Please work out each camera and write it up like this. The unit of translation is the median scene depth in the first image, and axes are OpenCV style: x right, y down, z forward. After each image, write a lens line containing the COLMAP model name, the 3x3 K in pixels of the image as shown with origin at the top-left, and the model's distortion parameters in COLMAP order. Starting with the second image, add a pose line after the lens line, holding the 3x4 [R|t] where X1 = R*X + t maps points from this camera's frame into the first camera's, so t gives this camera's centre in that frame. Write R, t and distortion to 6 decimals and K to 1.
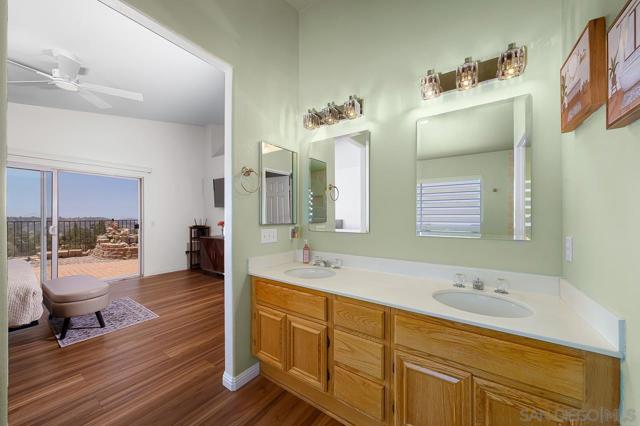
lens RADIAL K [[221.2, 0, 323.8], [0, 221.2, 214.6], [0, 0, 1]] dist [-0.006010, 0.000203]
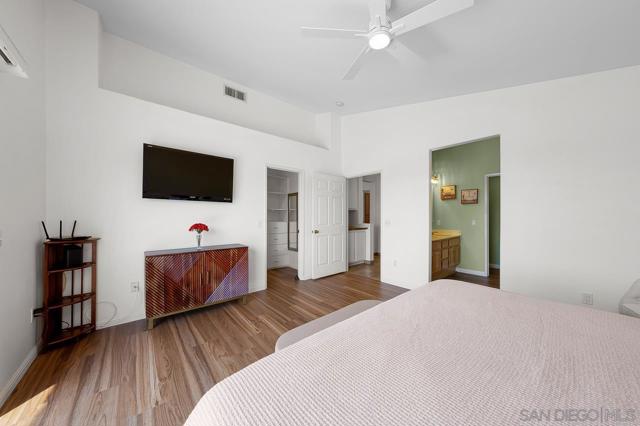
lens RADIAL K [[221.2, 0, 321.7], [0, 221.2, 215.8], [0, 0, 1]] dist [-0.006010, 0.000203]
pose [[0.250912, 0.007011, 0.967984, -0.896479], [-0.006884, 0.999961, -0.005458, 0.009577], [-0.967985, -0.005294, 0.250951, 0.469934]]
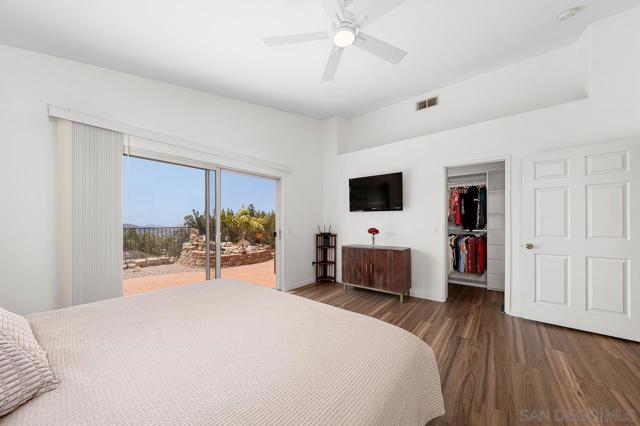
lens RADIAL K [[221.2, 0, 324.8], [0, 221.2, 222.0], [0, 0, 1]] dist [-0.006010, 0.000203]
pose [[0.998020, -0.001516, -0.062875, -0.542920], [0.001917, 0.999978, 0.006317, 0.002017], [0.062864, -0.006425, 0.998001, 0.133692]]
